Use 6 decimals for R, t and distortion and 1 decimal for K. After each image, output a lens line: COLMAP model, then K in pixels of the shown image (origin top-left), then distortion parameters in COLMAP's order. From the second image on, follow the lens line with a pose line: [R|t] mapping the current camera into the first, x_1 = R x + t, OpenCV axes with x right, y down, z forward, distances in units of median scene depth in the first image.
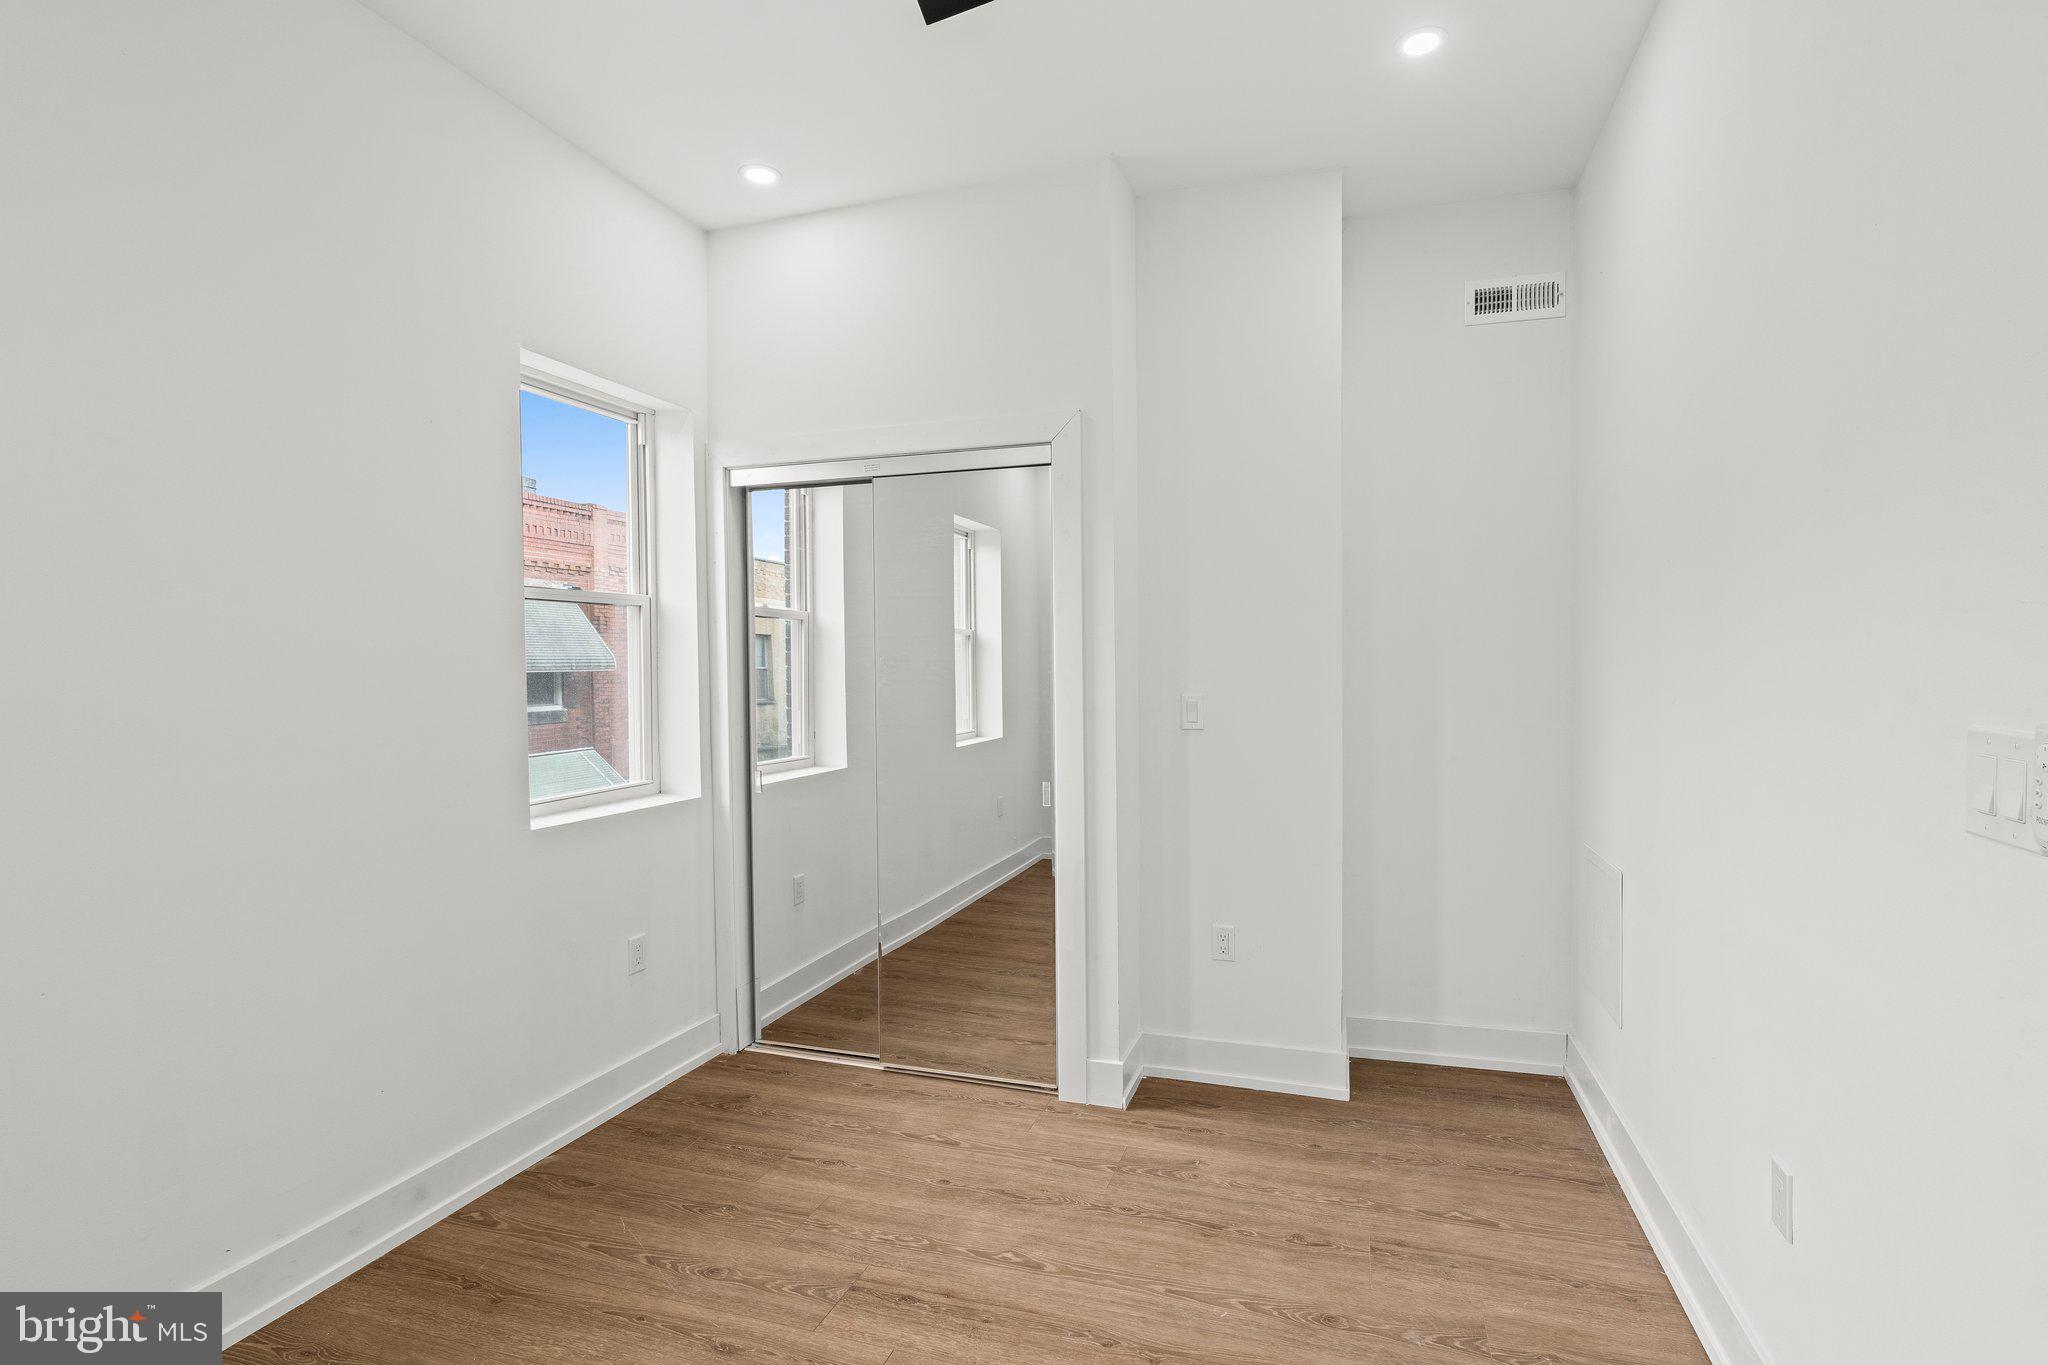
lens RADIAL K [[914.7, 0, 1024.8], [0, 914.7, 684.3], [0, 0, 1]] dist [-0.009713, 0.003612]
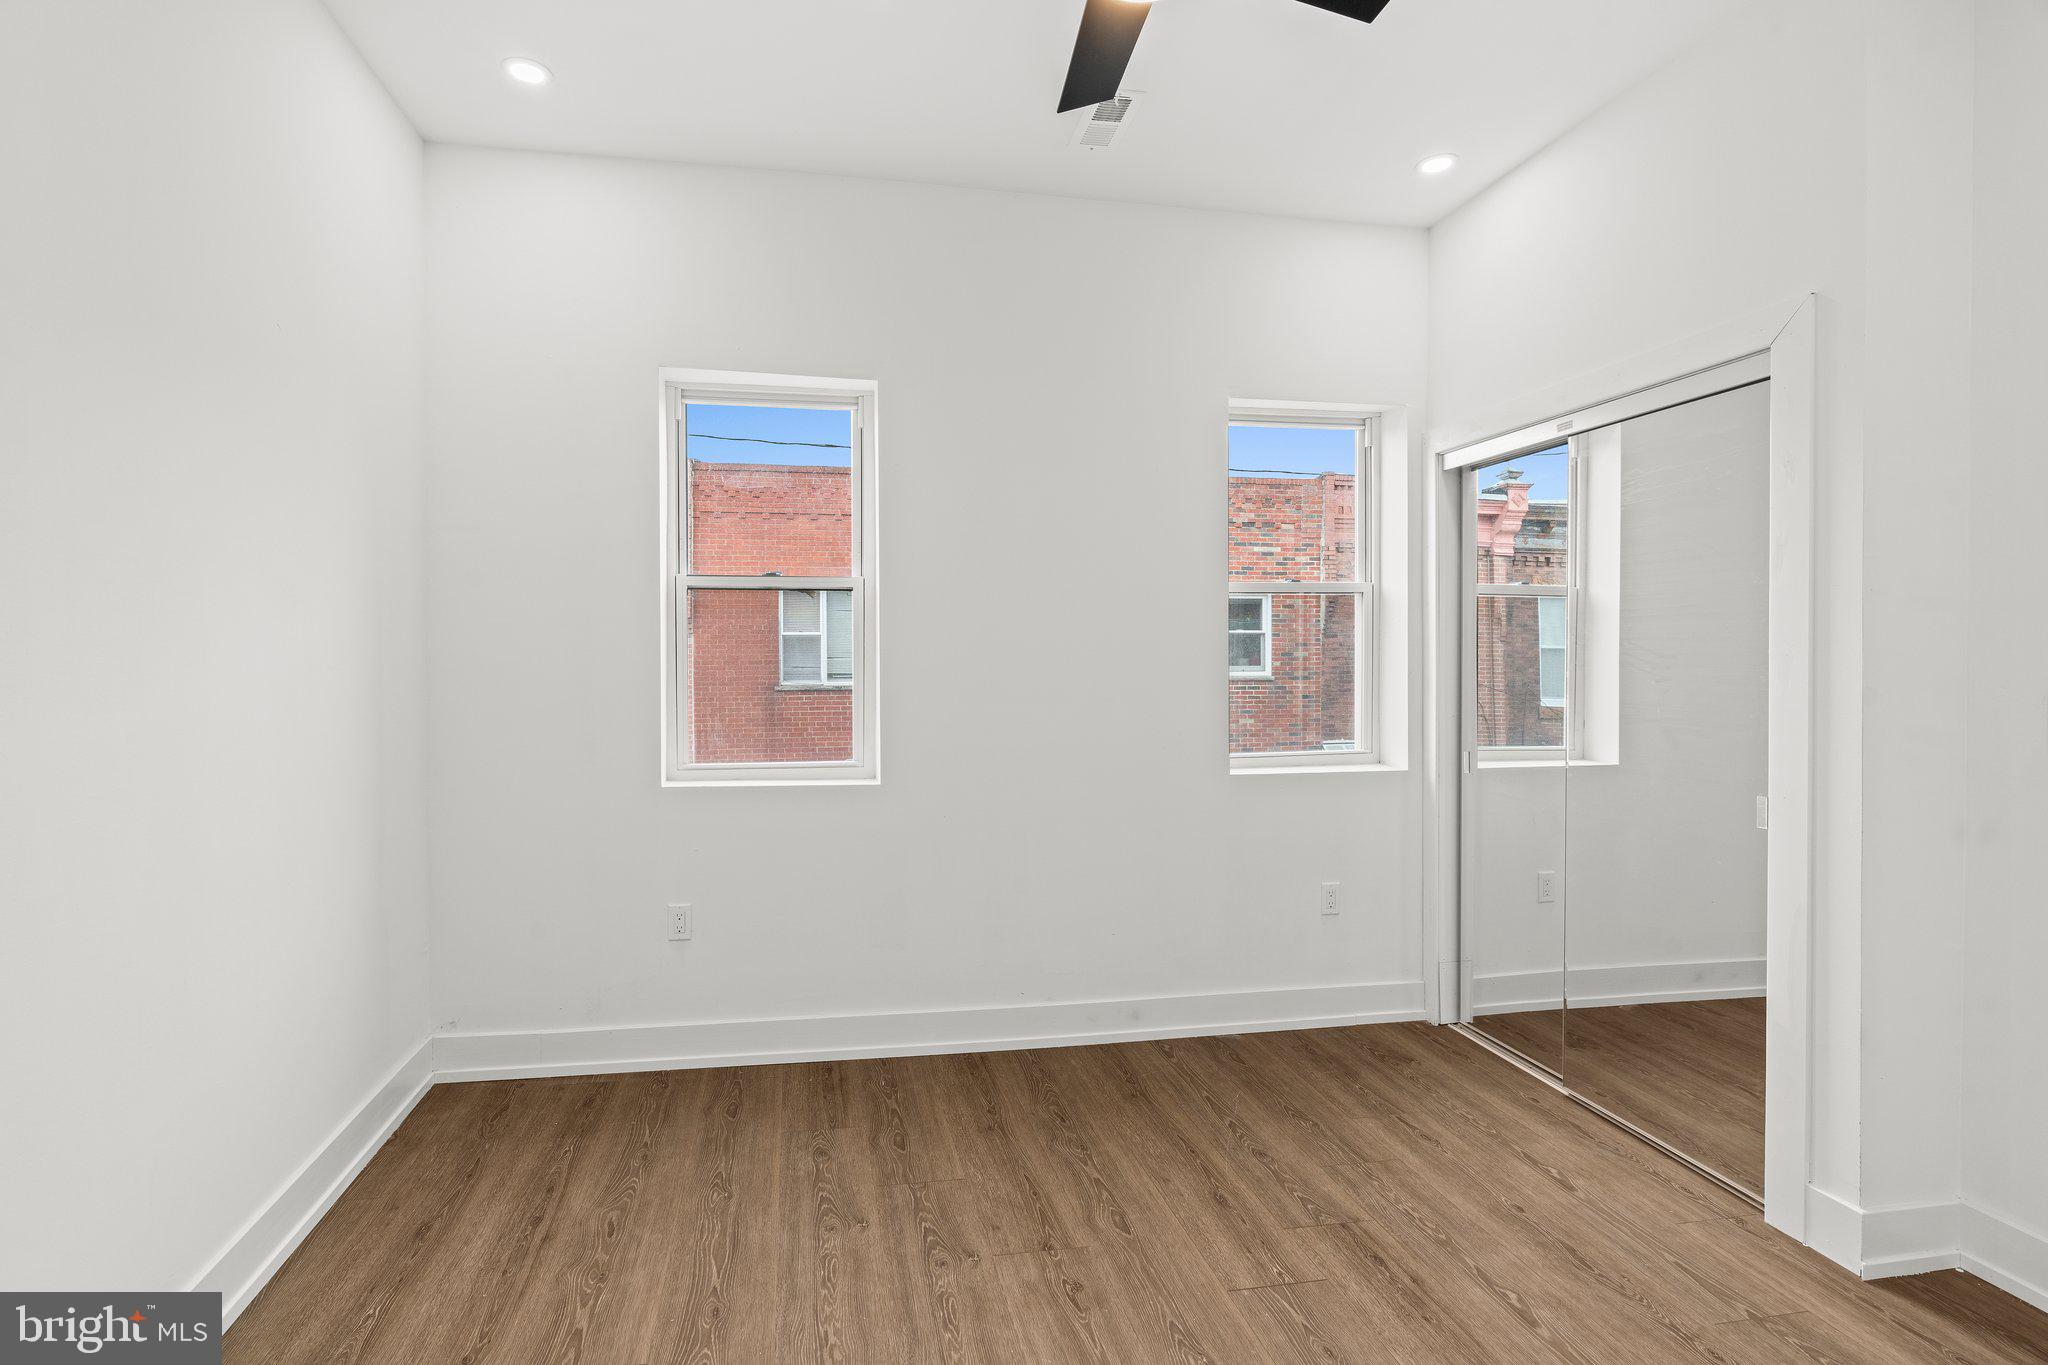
lens RADIAL K [[914.7, 0, 1023.8], [0, 914.7, 676.9], [0, 0, 1]] dist [-0.009713, 0.003612]
pose [[0.506170, 0.023200, -0.862122, 0.385556], [-0.020836, 0.999675, 0.014669, 0.010468], [0.862182, 0.010538, 0.506489, 0.096152]]
